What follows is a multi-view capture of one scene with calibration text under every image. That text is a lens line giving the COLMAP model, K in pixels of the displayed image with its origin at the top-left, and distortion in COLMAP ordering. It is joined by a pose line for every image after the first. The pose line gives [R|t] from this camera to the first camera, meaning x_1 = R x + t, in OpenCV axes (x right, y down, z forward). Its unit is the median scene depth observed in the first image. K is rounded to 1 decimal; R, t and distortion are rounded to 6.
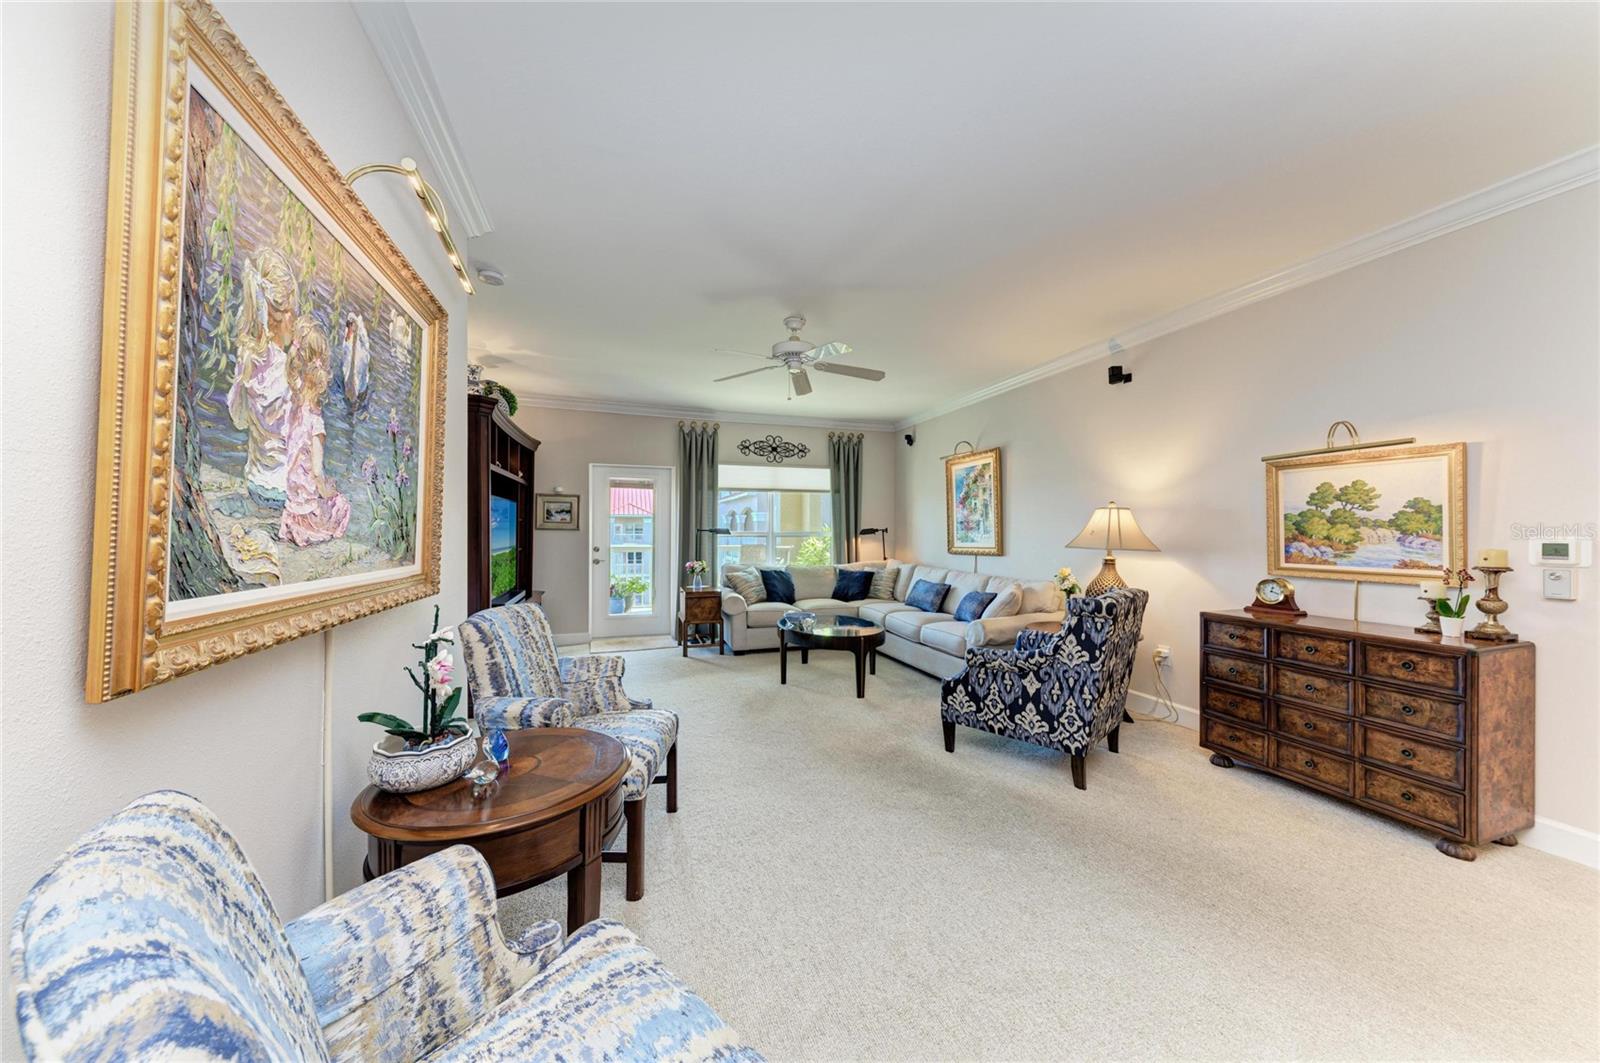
lens RADIAL K [[543.6, 0, 800.2], [0, 543.6, 537.2], [0, 0, 1]] dist [0.014557, -0.000726]
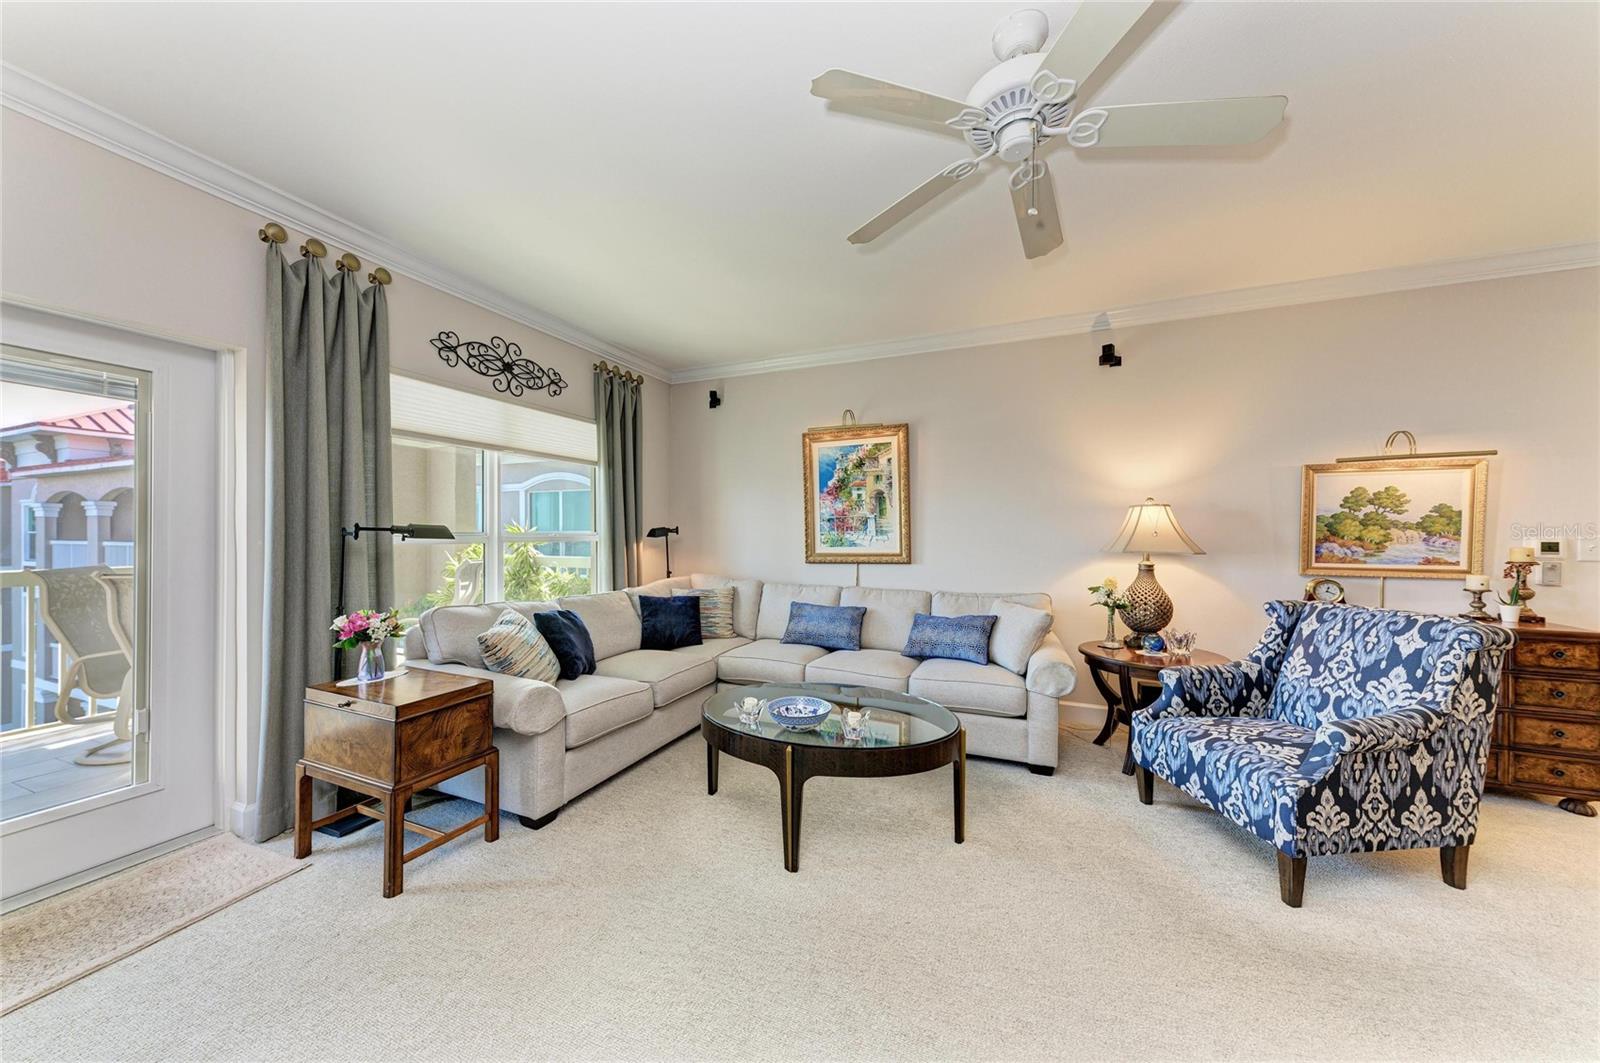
lens RADIAL K [[543.6, 0, 801.6], [0, 543.6, 535.7], [0, 0, 1]] dist [0.014557, -0.000726]
pose [[0.662399, -0.004843, 0.749136, -0.418492], [0.007240, 0.999974, 0.000063, -0.008830], [-0.749117, 0.005382, 0.662416, 0.796337]]
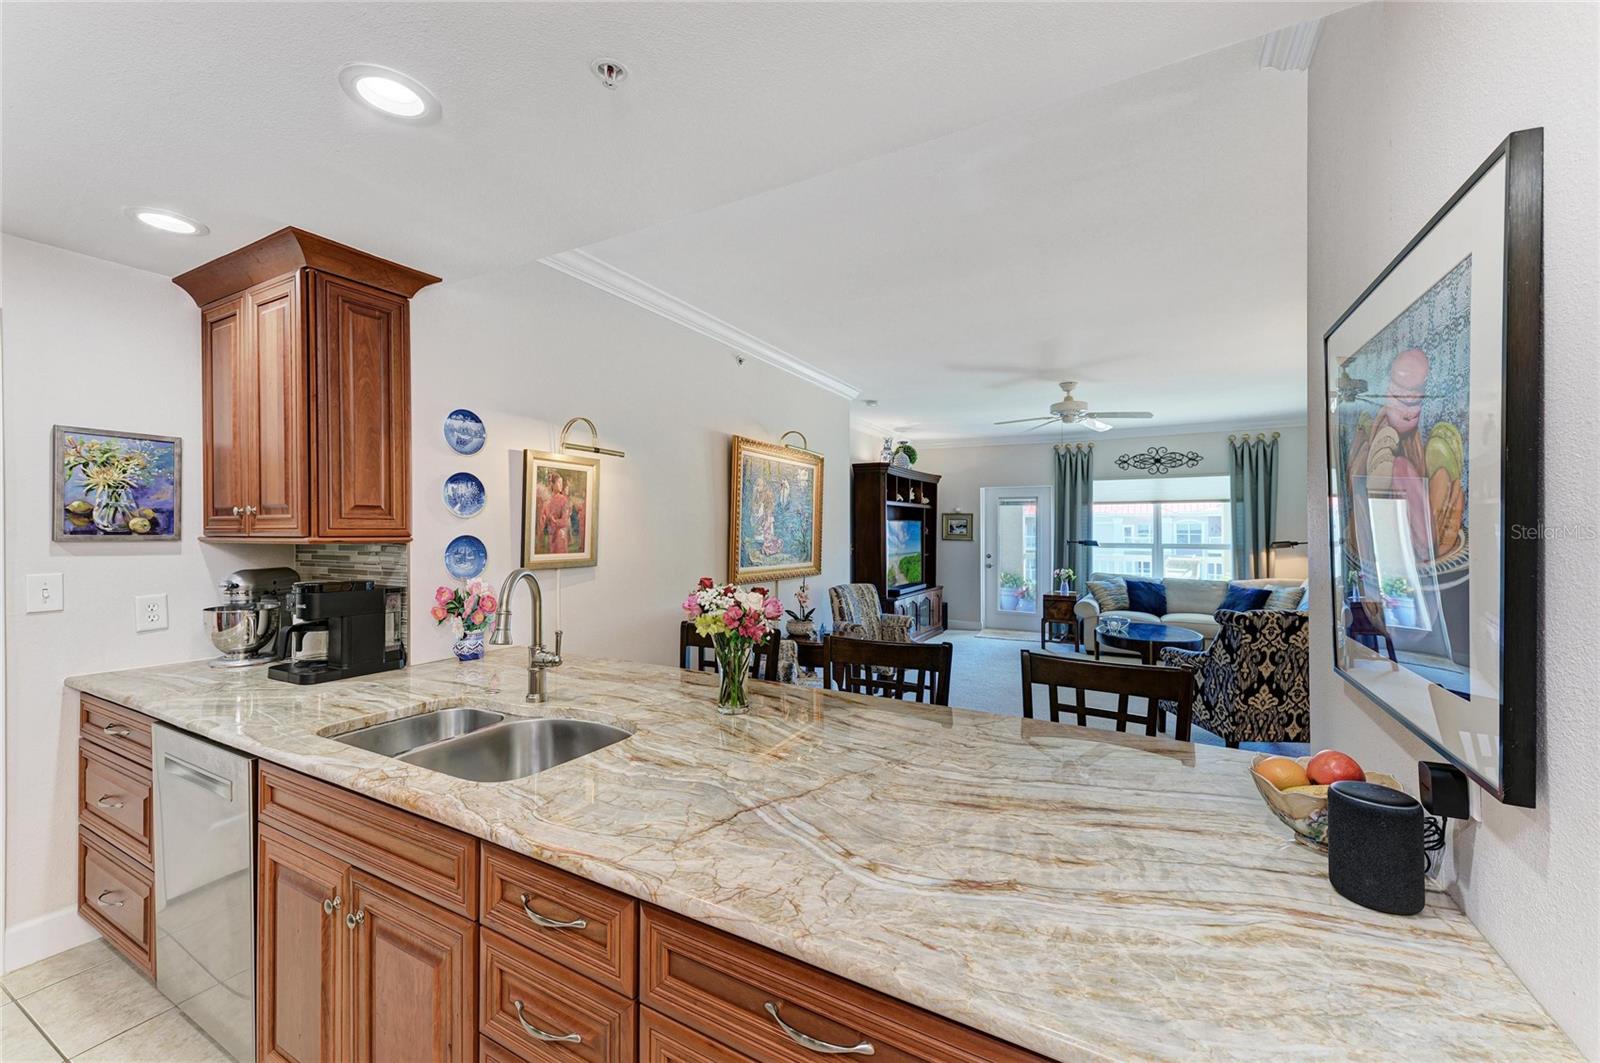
lens RADIAL K [[623.2, 0, 797.9], [0, 623.2, 531.3], [0, 0, 1]] dist [0.018825, -0.004721]
pose [[0.670508, -0.001288, -0.741902, 0.615305], [-0.007802, 0.999931, -0.008786, -0.029102], [0.741862, 0.011679, 0.670451, -0.432495]]
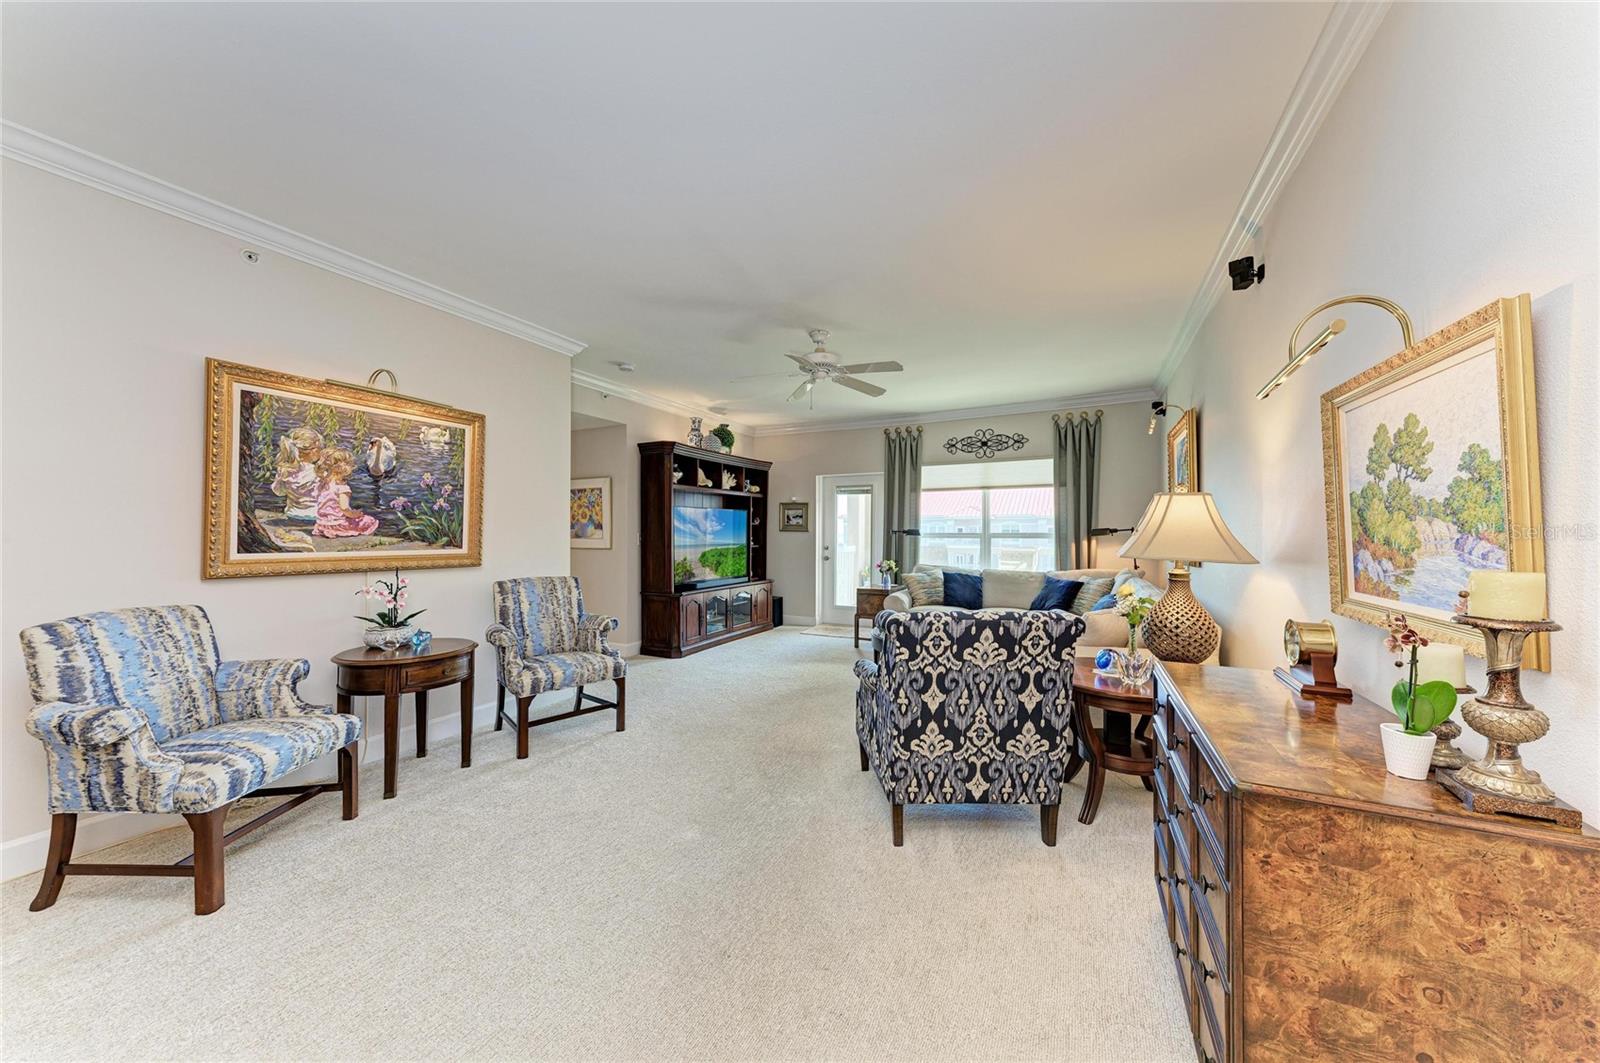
lens RADIAL K [[543.6, 0, 800.8], [0, 543.6, 539.0], [0, 0, 1]] dist [0.014557, -0.000726]
pose [[0.696421, 0.005576, -0.717611, 0.684086], [-0.005897, 0.999981, 0.002048, 0.001119], [0.717609, 0.002805, 0.696441, 0.222498]]
